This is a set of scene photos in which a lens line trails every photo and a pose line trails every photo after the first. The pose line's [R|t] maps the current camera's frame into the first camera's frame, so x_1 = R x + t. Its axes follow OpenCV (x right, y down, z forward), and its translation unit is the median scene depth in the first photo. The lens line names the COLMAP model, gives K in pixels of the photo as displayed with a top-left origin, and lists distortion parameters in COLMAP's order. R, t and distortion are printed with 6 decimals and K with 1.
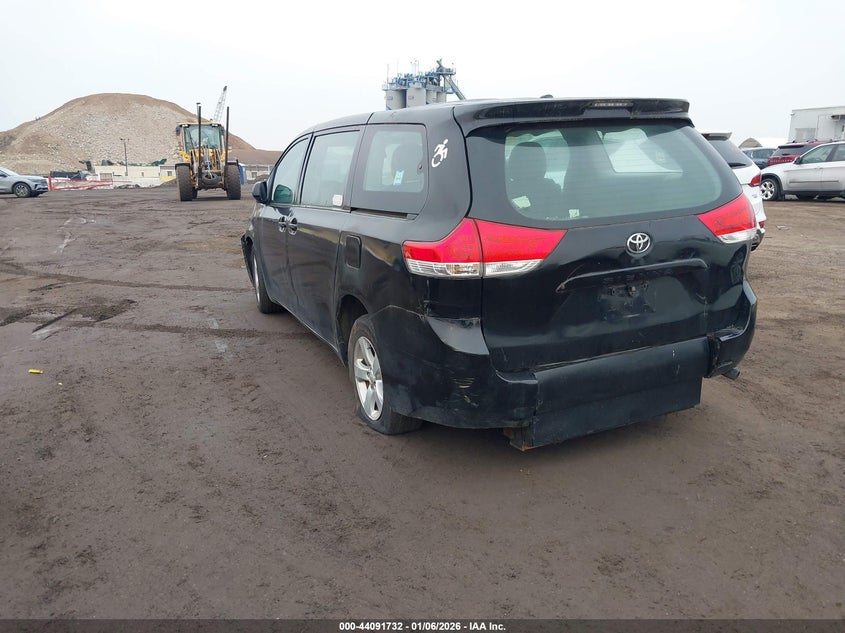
lens RADIAL K [[667.8, 0, 422.1], [0, 667.8, 317.7], [0, 0, 1]] dist [0.023514, -0.012482]
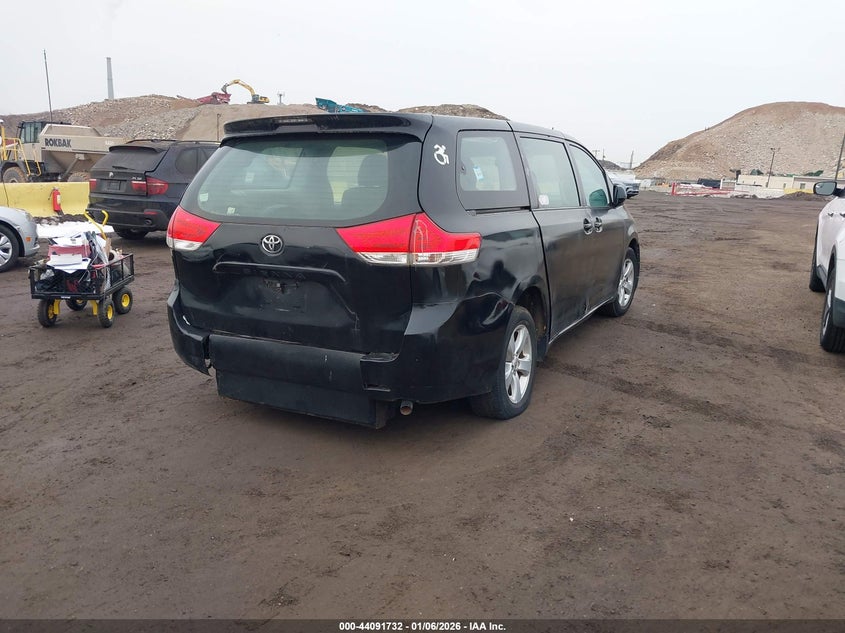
lens RADIAL K [[667.8, 0, 423.0], [0, 667.8, 319.3], [0, 0, 1]] dist [0.023514, -0.012482]
pose [[0.607376, 0.213236, -0.765261, 1.258069], [-0.221439, 0.970566, 0.094690, -0.139645], [0.762928, 0.111947, 0.636717, 0.457409]]
